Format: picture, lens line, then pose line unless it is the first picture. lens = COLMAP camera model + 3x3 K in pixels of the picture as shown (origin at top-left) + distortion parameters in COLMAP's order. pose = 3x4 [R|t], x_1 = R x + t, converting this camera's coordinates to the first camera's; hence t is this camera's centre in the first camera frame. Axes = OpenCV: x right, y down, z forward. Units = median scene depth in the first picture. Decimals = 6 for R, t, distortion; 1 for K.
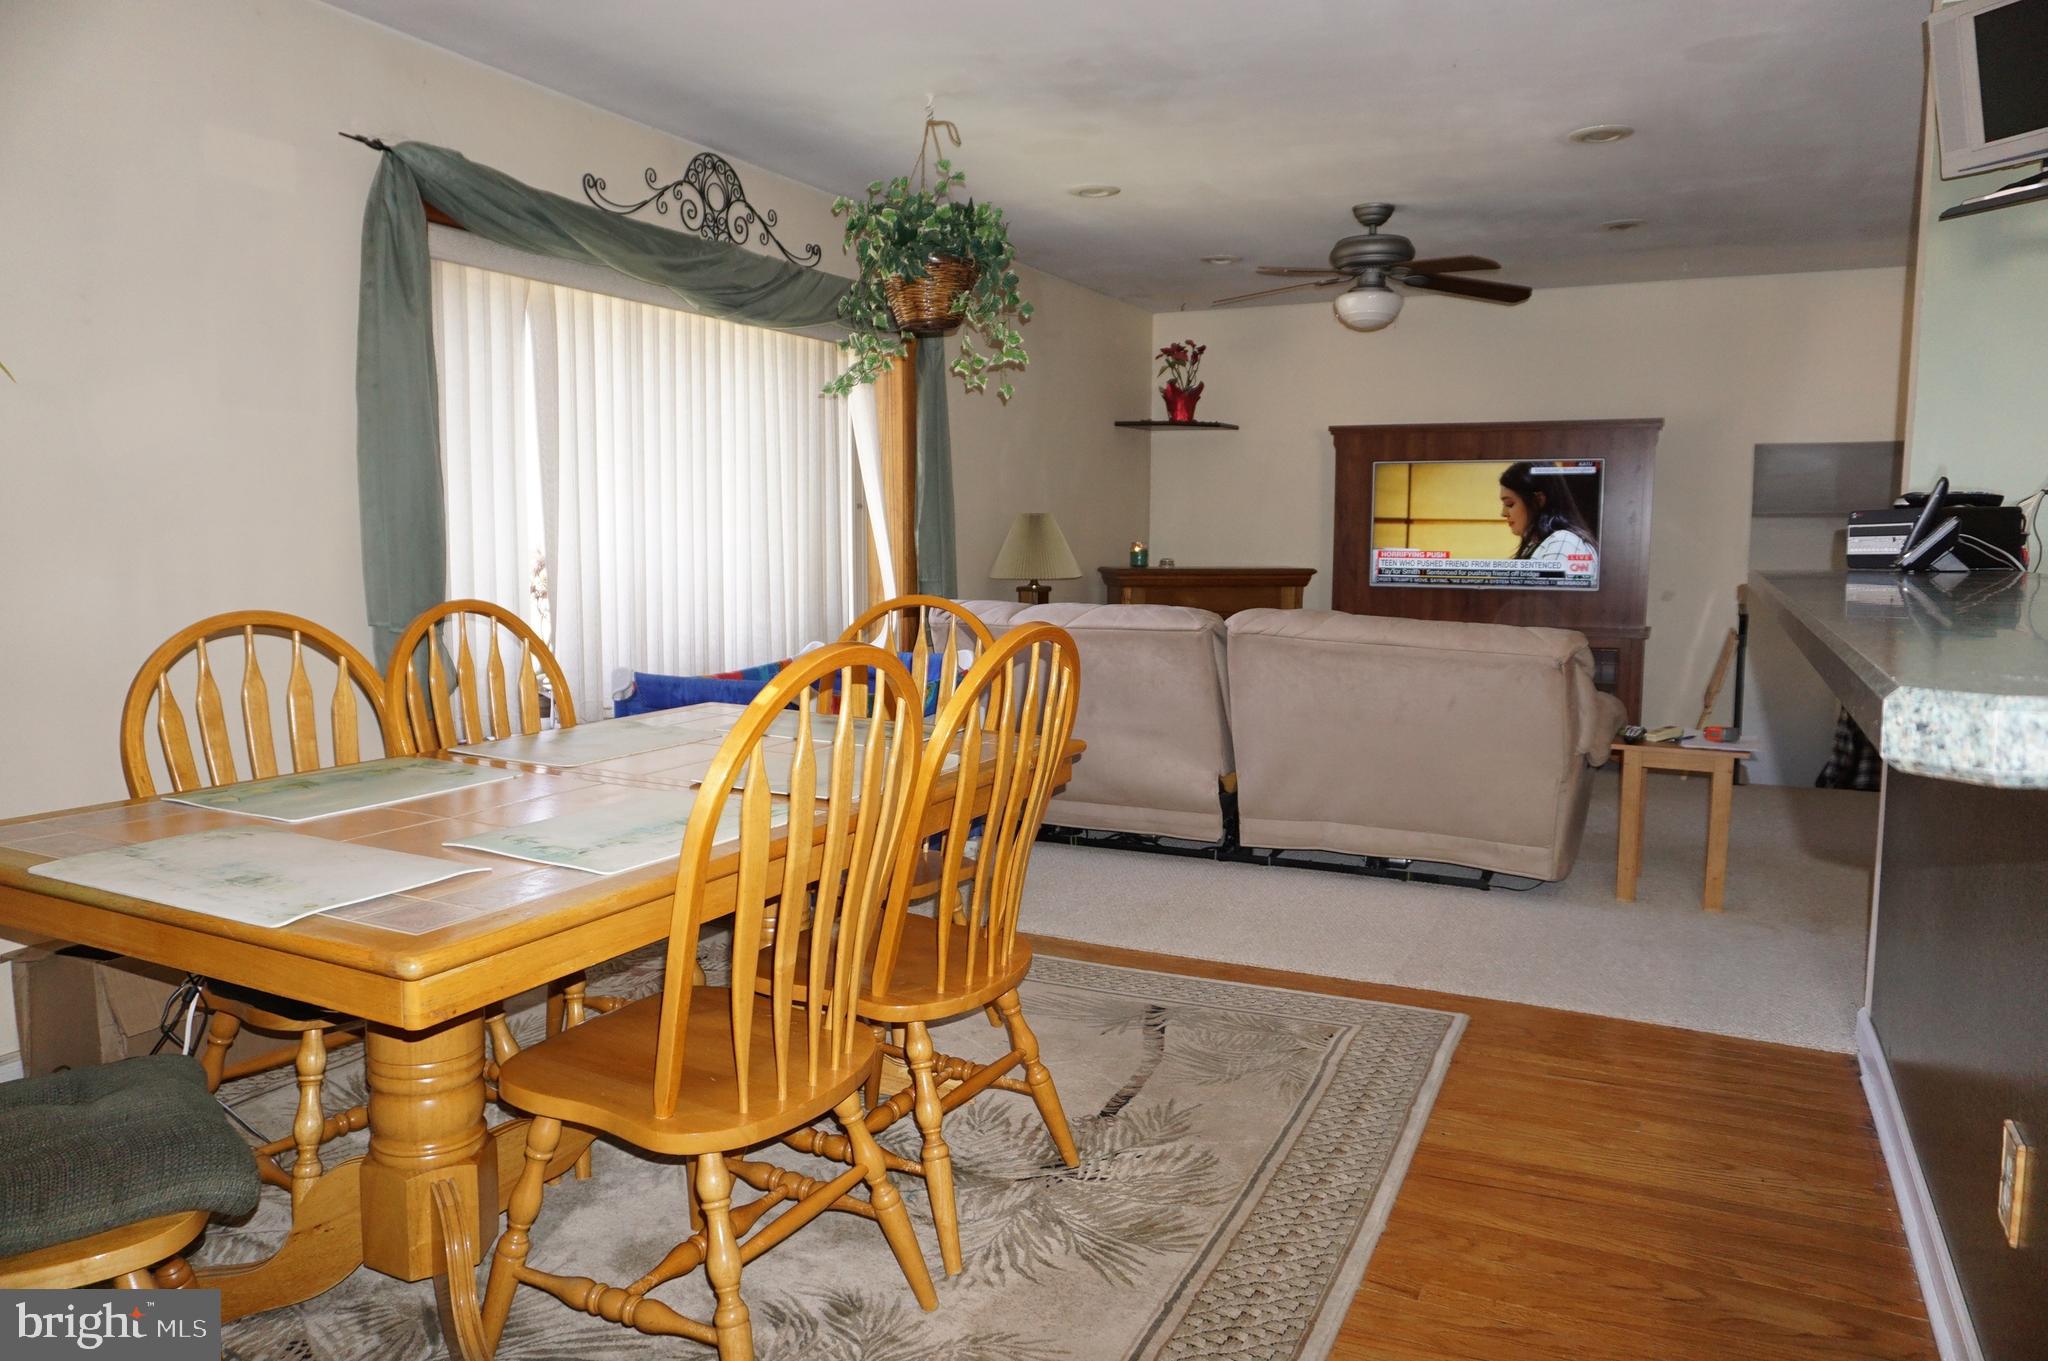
lens RADIAL K [[1351.2, 0, 1024.0], [0, 1351.2, 680.5], [0, 0, 1]] dist [-0.054994, 0.037569]
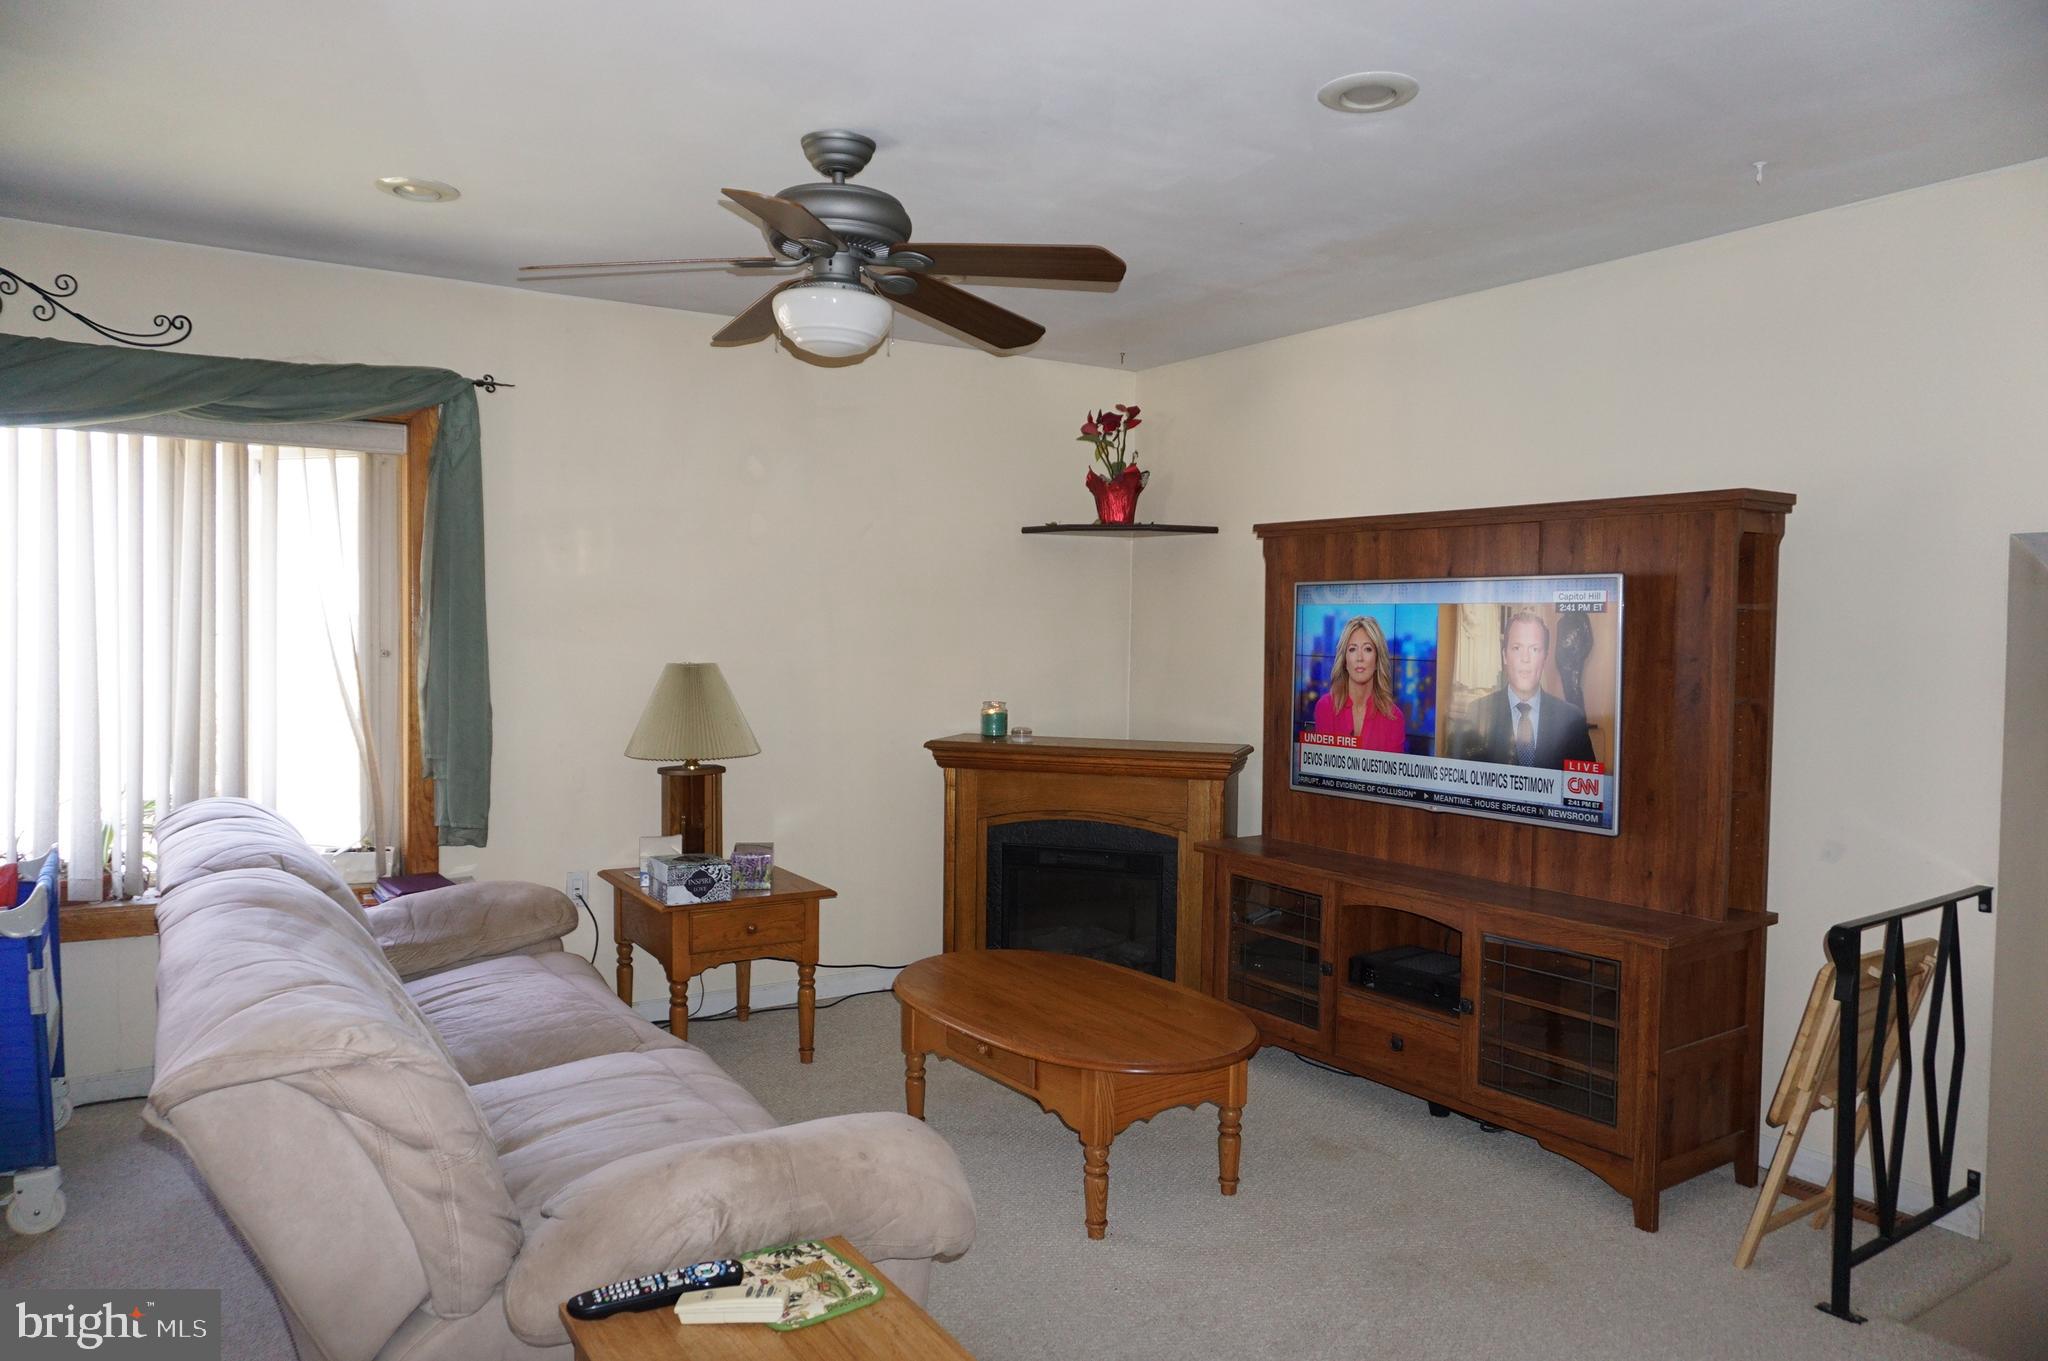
lens RADIAL K [[1351.2, 0, 1024.0], [0, 1351.2, 680.5], [0, 0, 1]] dist [-0.054994, 0.037569]
pose [[0.875133, 0.026976, -0.483130, 0.434520], [-0.062544, 0.996375, -0.057658, -0.075543], [0.479823, 0.080675, 0.873648, 0.415899]]
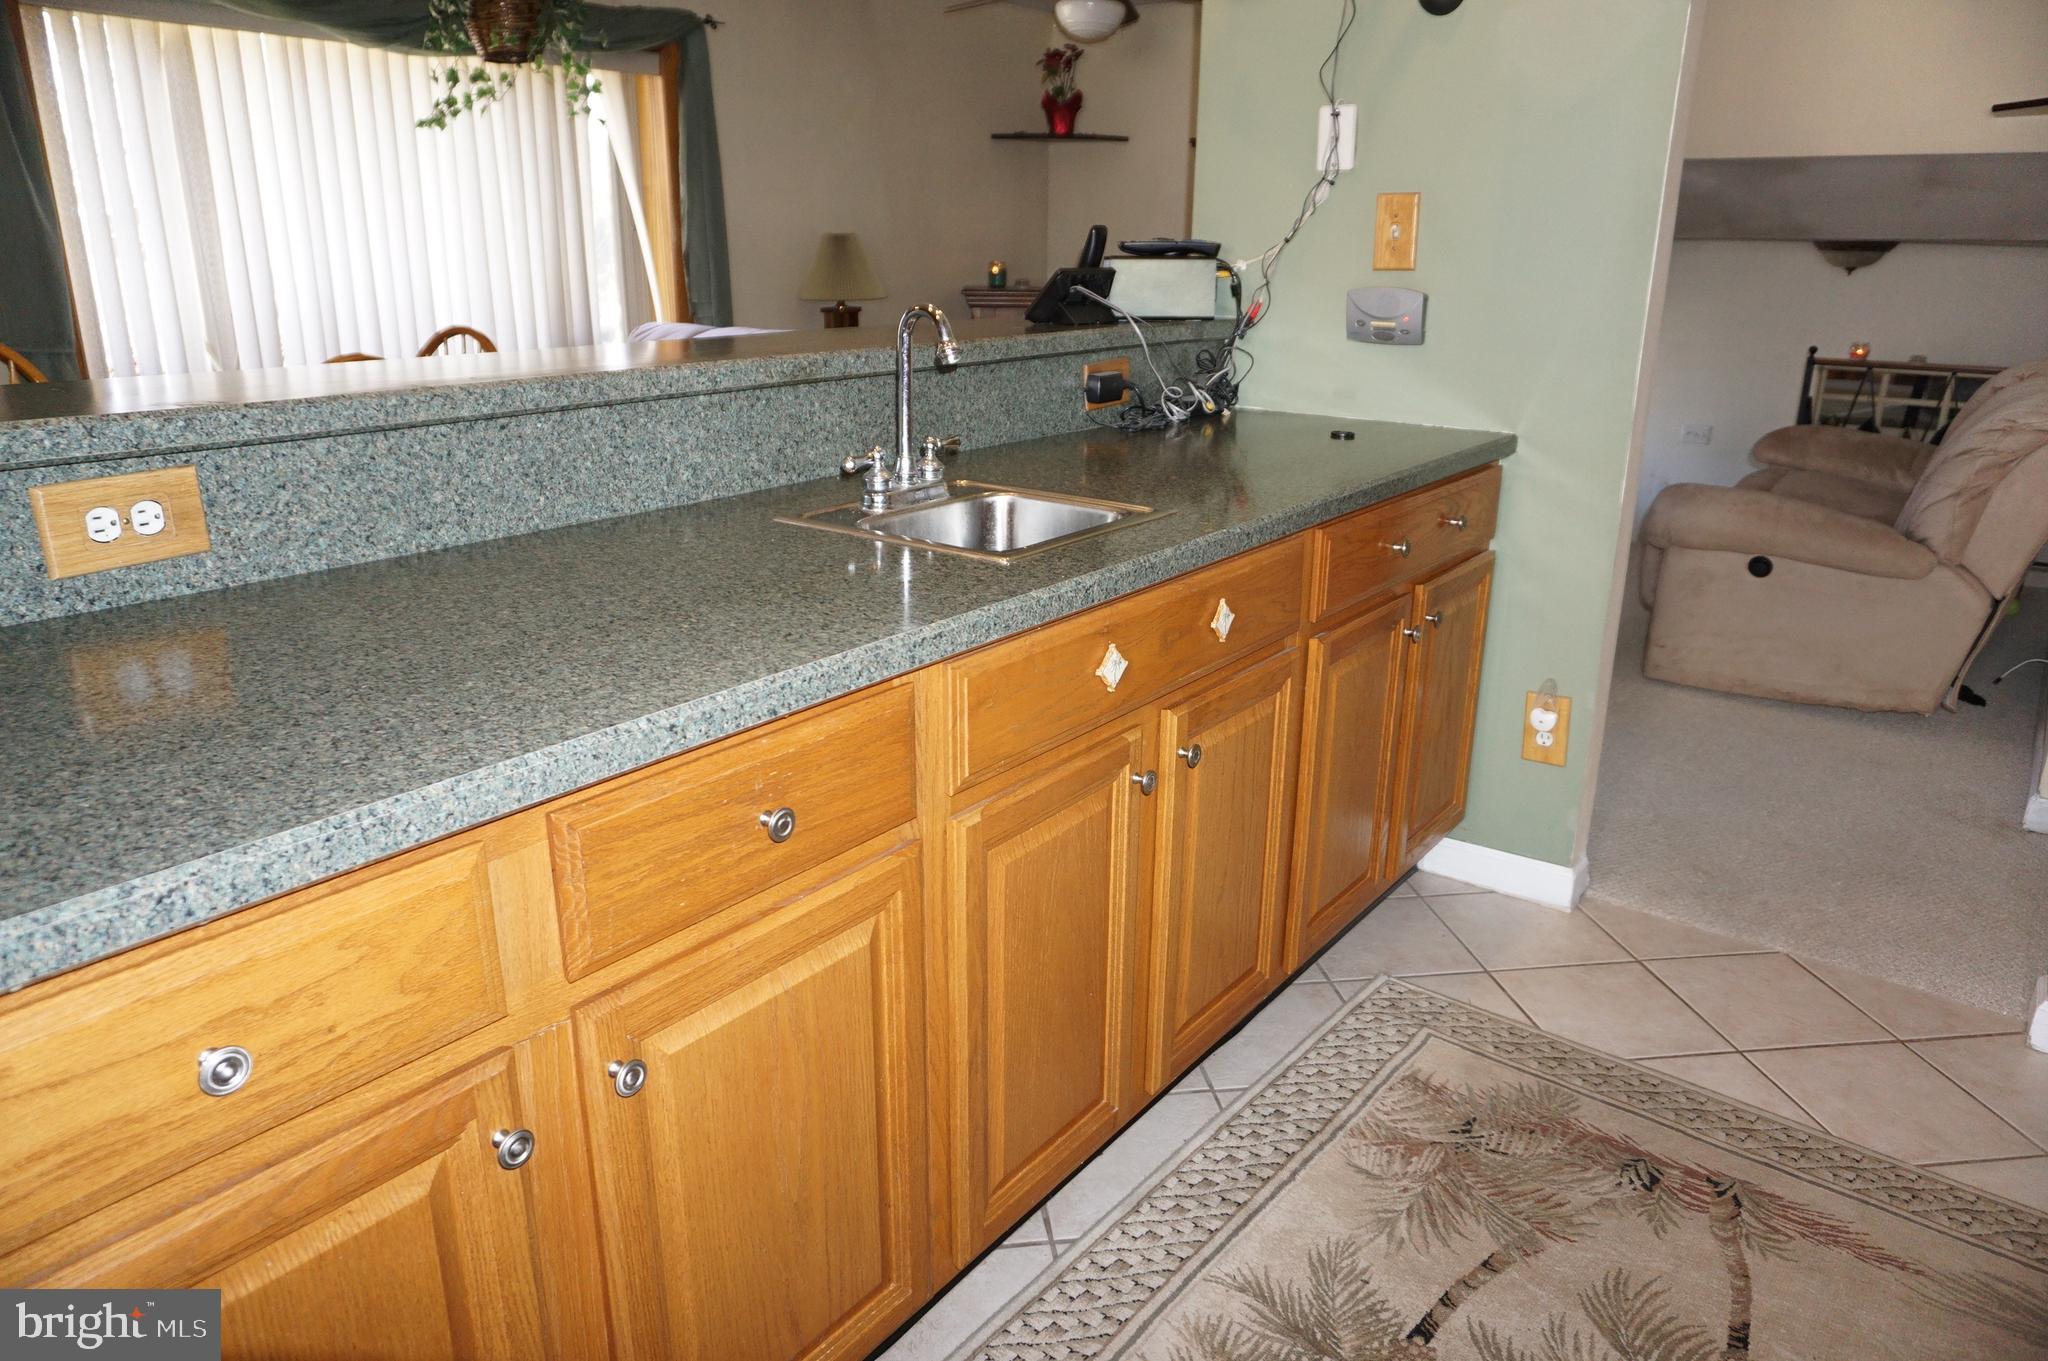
lens RADIAL K [[1351.2, 0, 1024.0], [0, 1351.2, 680.5], [0, 0, 1]] dist [-0.054994, 0.037569]
pose [[0.984536, 0.066597, -0.162028, 0.290411], [-0.030718, 0.976221, 0.214591, -0.014168], [0.172466, -0.206296, 0.963171, -0.018999]]
